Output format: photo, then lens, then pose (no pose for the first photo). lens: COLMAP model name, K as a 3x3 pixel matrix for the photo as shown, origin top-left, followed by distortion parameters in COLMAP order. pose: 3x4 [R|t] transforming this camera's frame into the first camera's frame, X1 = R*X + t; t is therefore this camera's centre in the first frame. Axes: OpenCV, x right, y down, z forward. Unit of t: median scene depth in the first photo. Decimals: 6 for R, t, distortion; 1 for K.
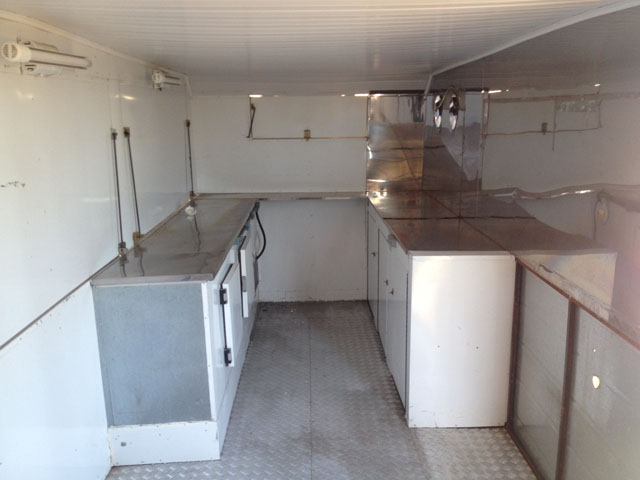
lens RADIAL K [[590.6, 0, 319.0], [0, 590.6, 245.8], [0, 0, 1]] dist [0.132780, -0.251043]
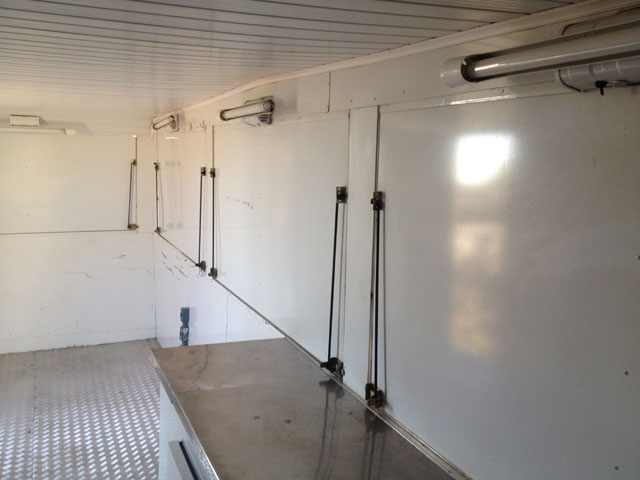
lens RADIAL K [[596.8, 0, 320.0], [0, 596.8, 240.0], [0, 0, 1]] dist [0.119011, -0.231115]
pose [[-0.918368, 0.043800, -0.393297, -0.082442], [-0.105405, 0.930878, 0.349794, -0.448195], [0.381432, 0.362695, -0.850272, 1.915662]]
